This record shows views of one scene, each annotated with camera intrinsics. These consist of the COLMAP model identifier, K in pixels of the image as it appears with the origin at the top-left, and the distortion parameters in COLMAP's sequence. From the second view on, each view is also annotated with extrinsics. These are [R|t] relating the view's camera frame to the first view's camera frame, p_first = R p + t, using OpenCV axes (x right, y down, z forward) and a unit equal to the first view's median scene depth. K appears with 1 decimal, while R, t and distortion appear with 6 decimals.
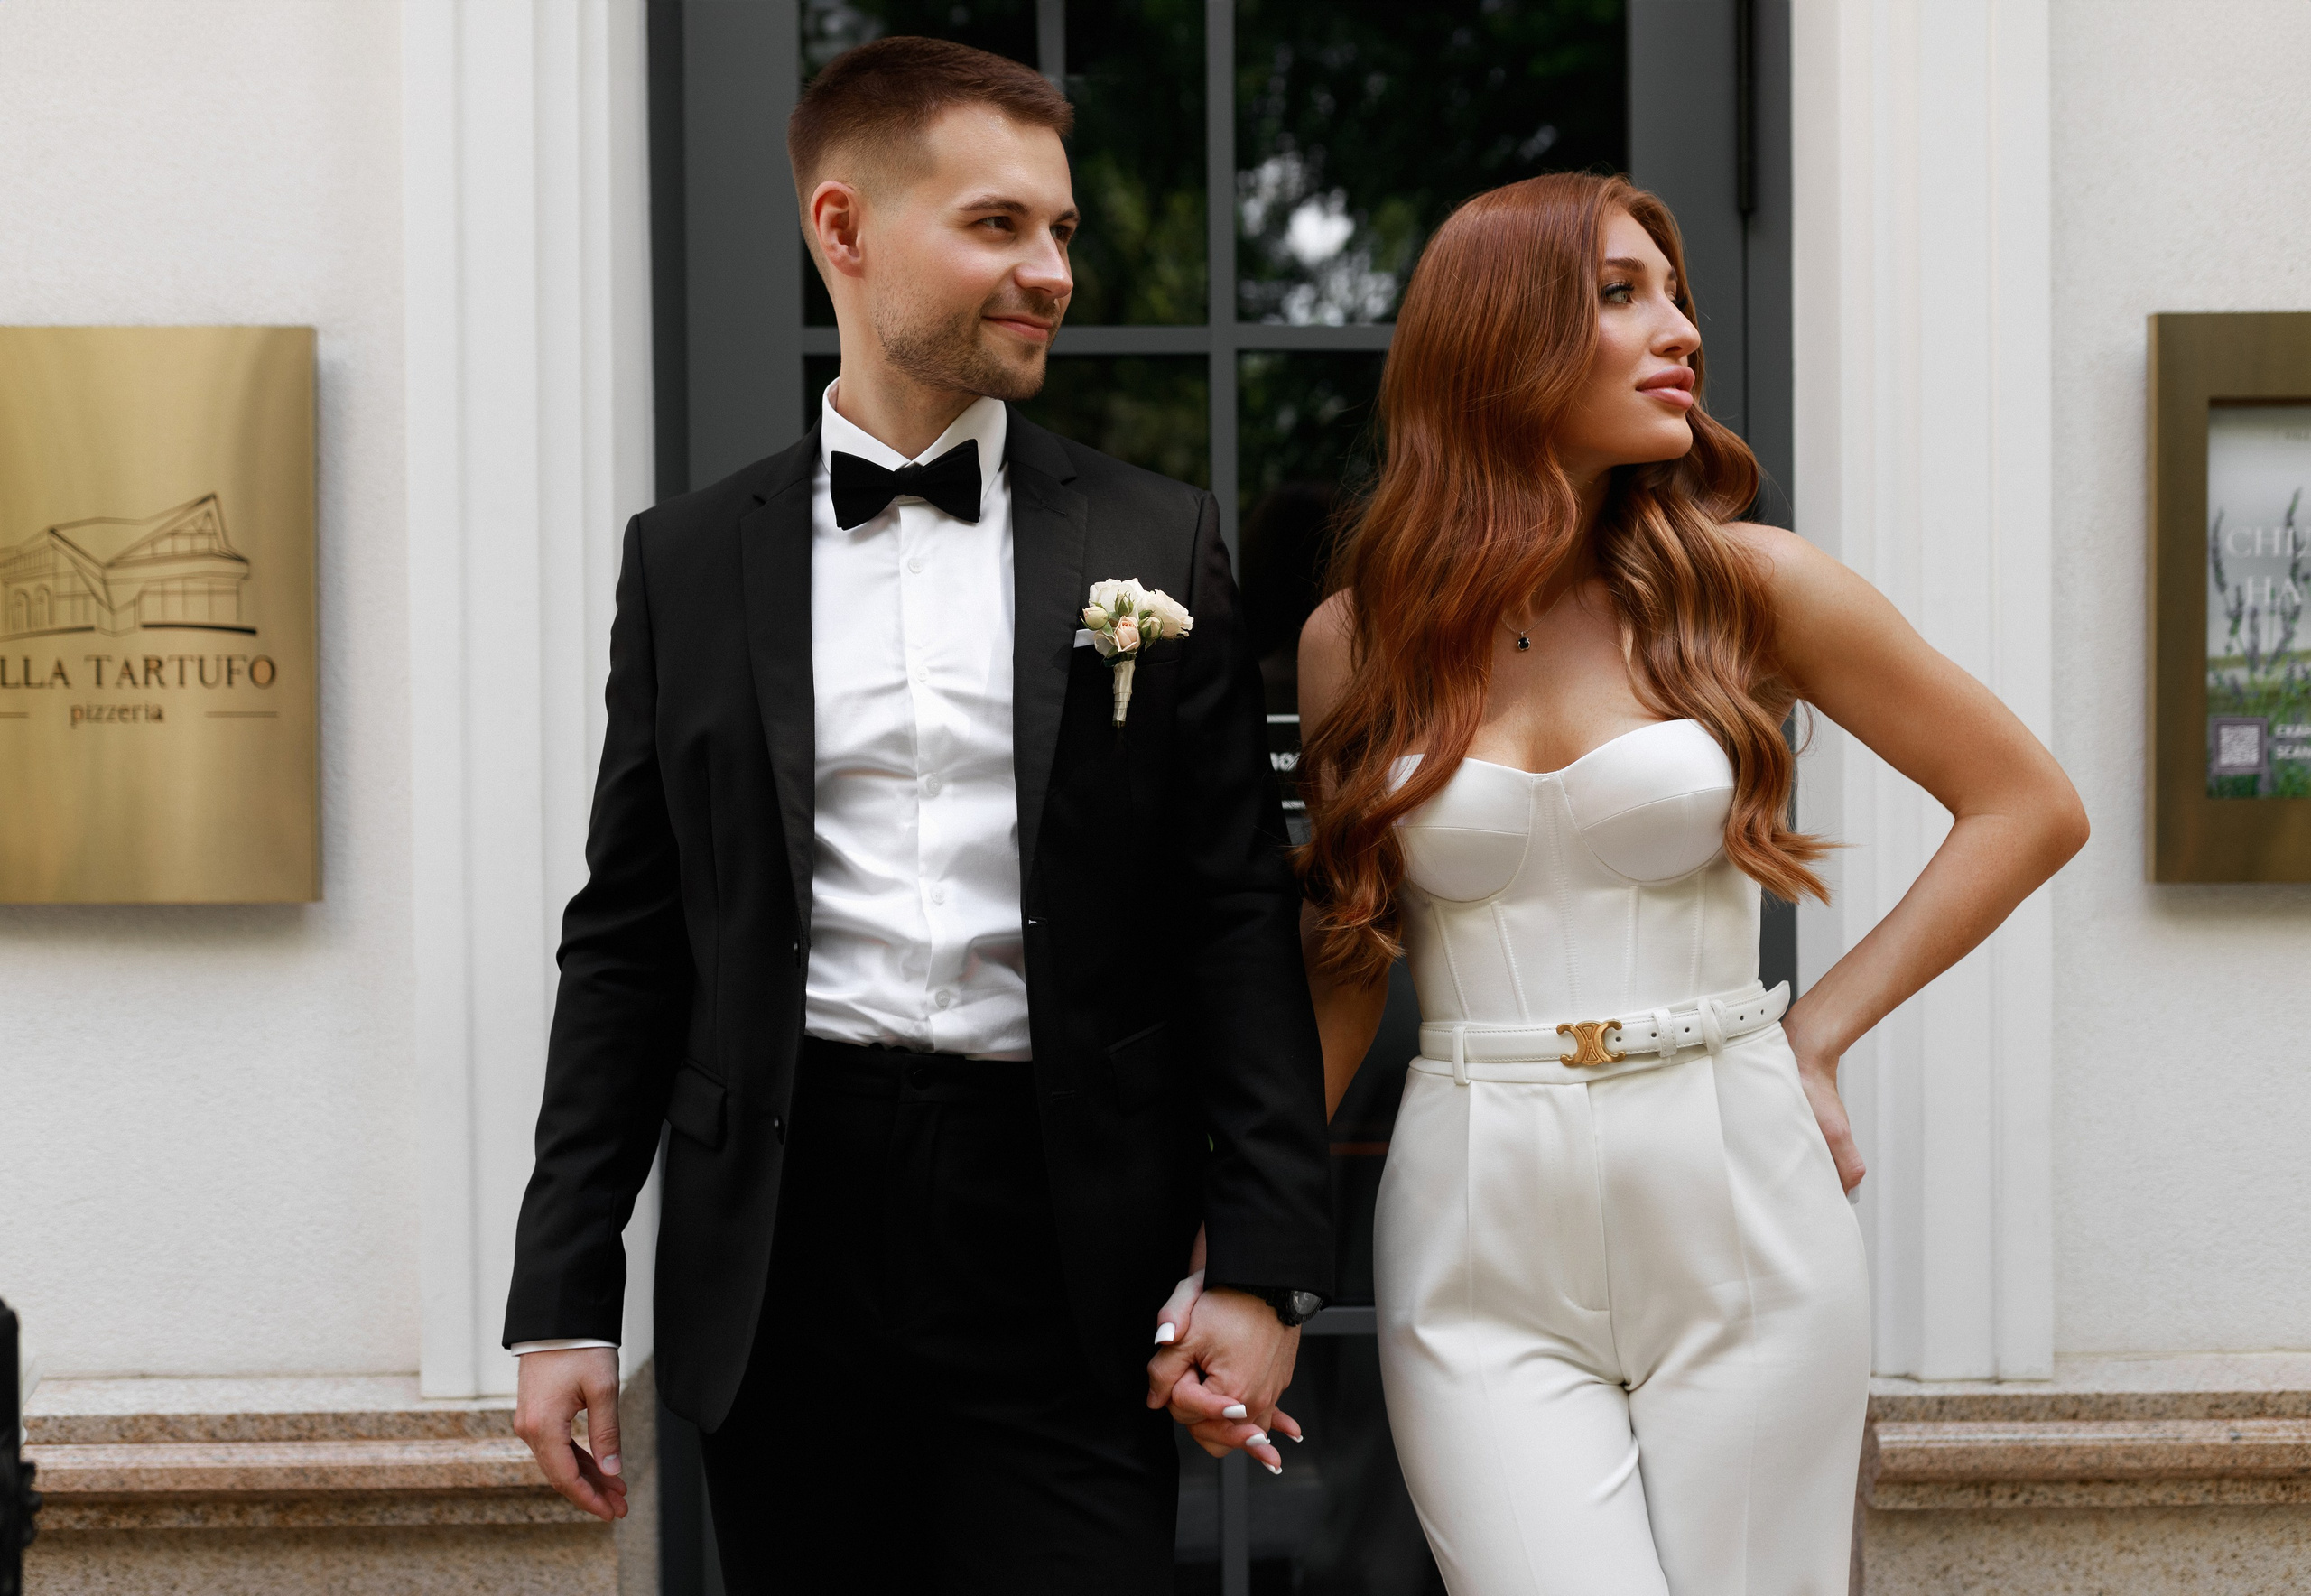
lens RADIAL K [[2193.2, 0, 1136.8], [0, 2193.2, 835.0], [0, 0, 1]] dist [0.000168, 0.002653]
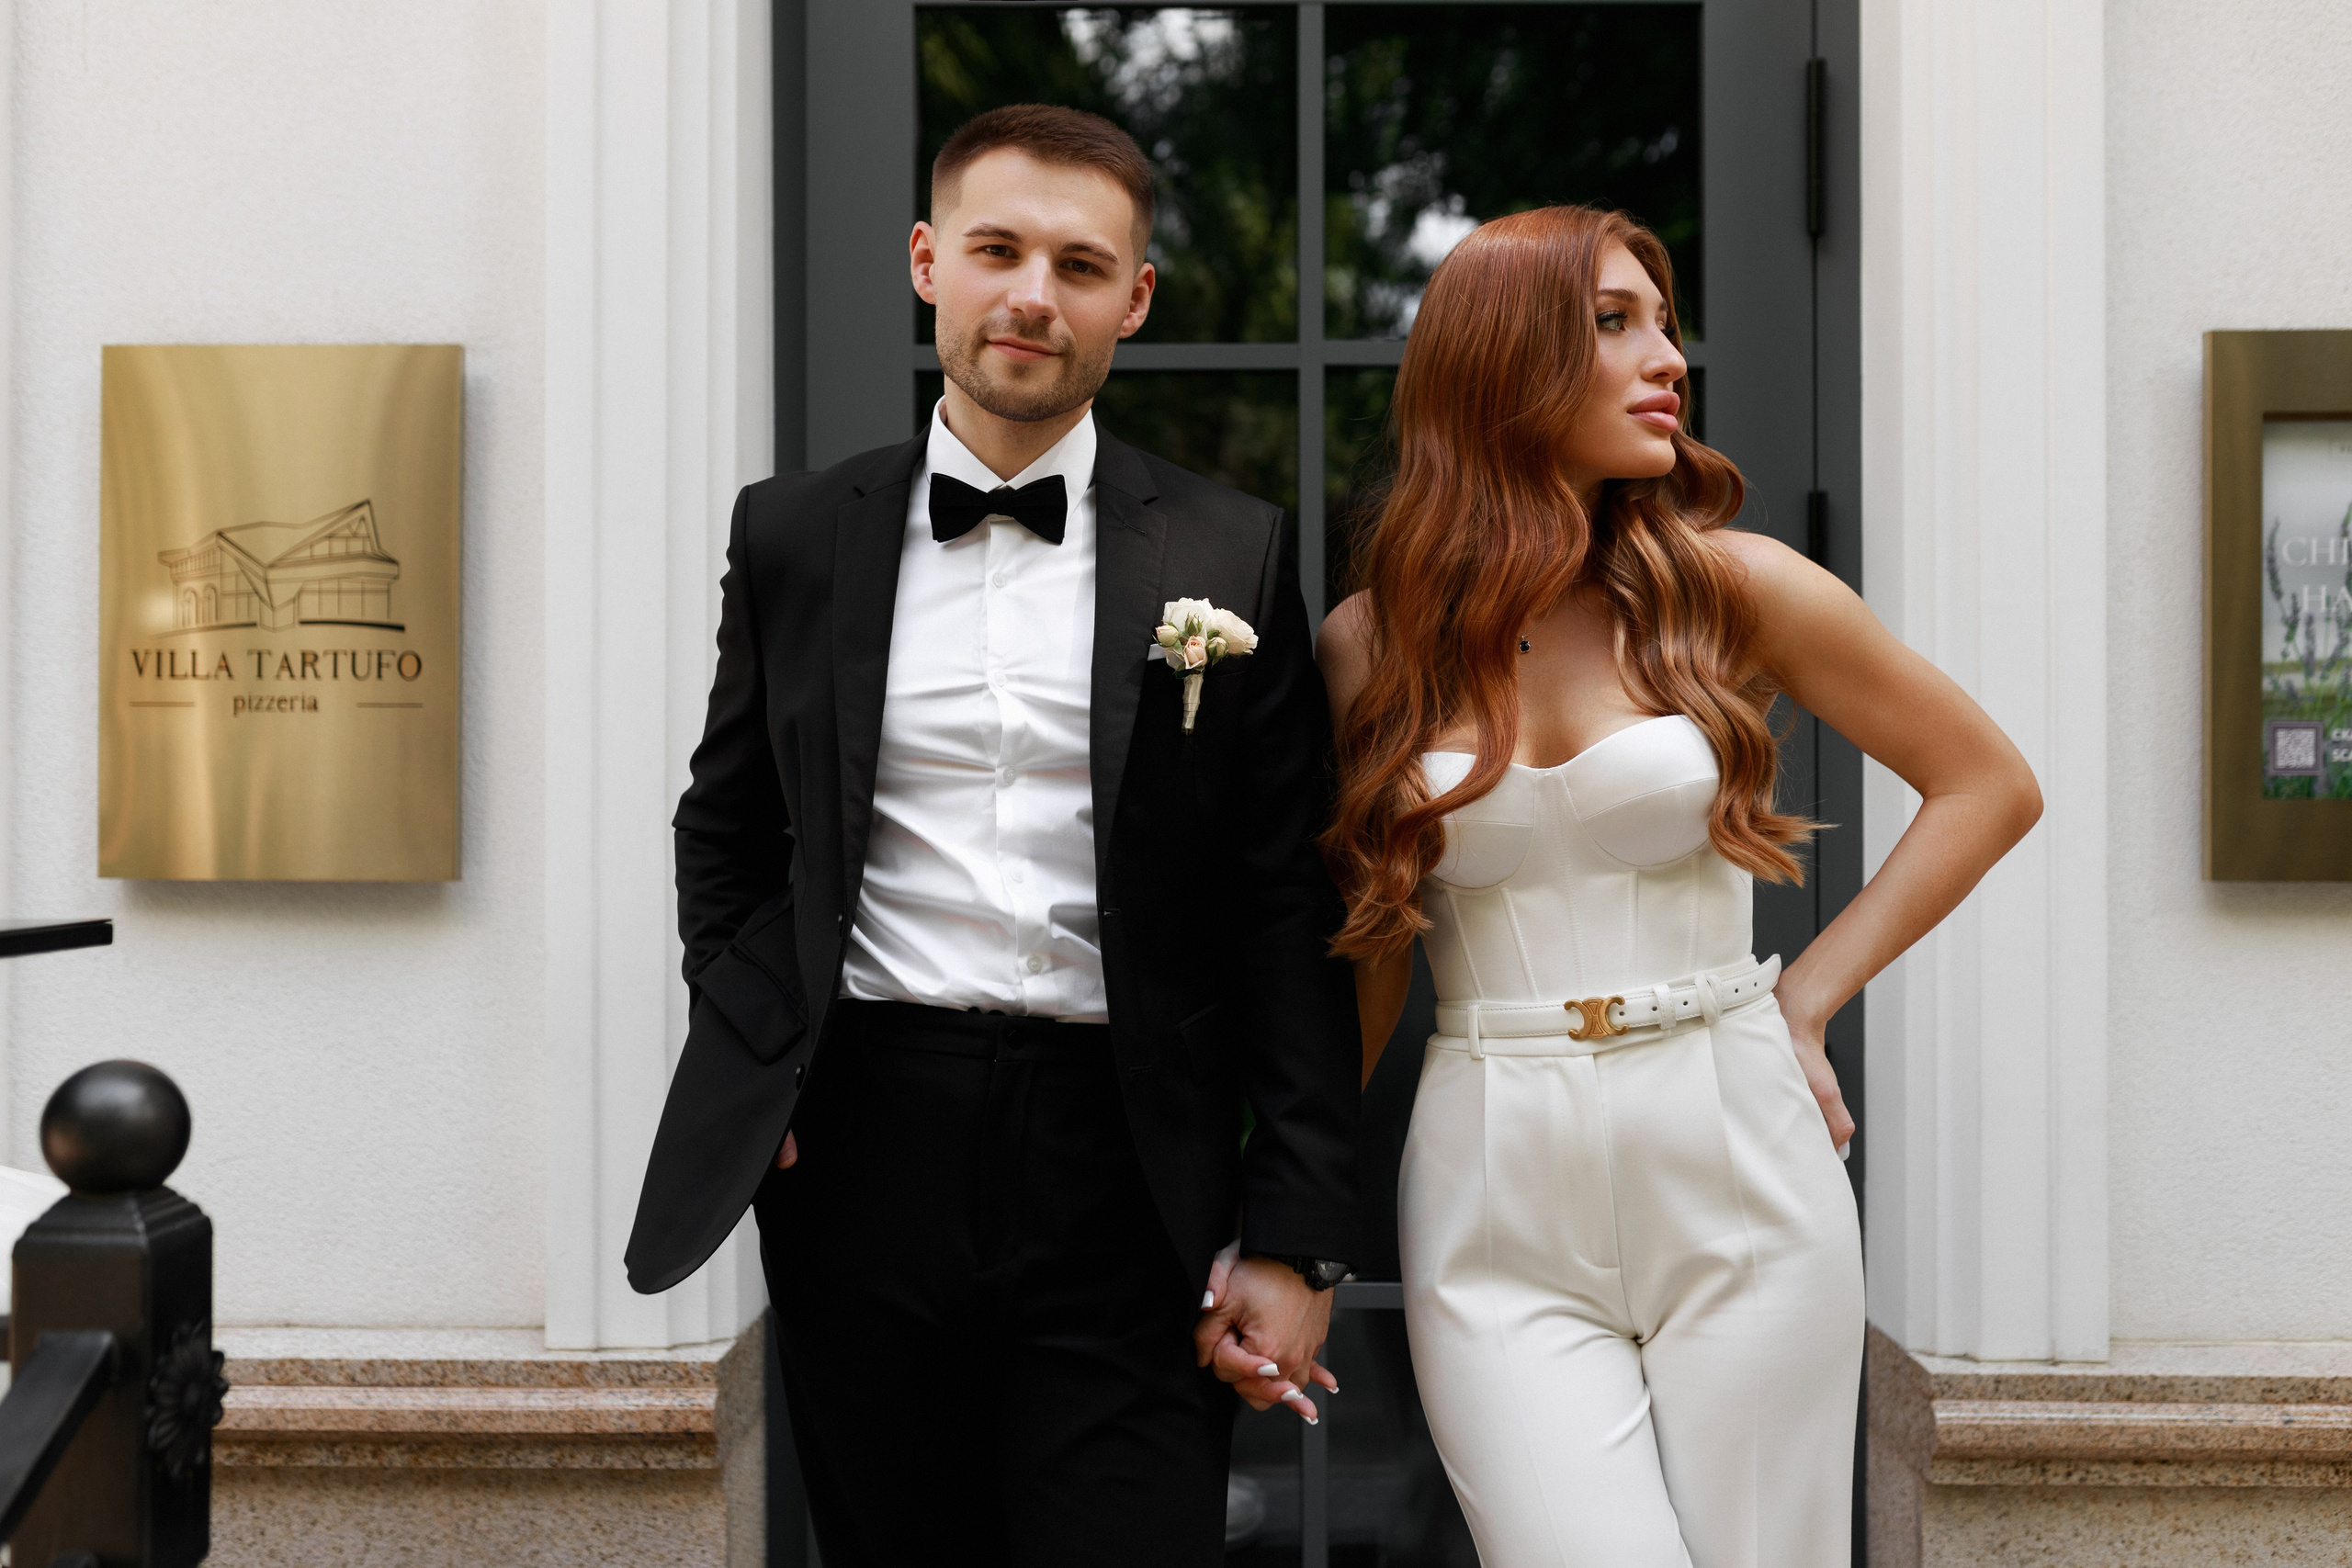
lens RADIAL K [[2434.2, 0, 1160.8], [0, 2434.2, 748.1], [0, 0, 1]] dist [-0.002988, 0.021003]
pose [[0.998954, 0.007544, -0.045095, 0.022408], [-0.009101, 0.999366, -0.034410, 0.003582], [0.044807, 0.034785, 0.998390, -0.173288]]
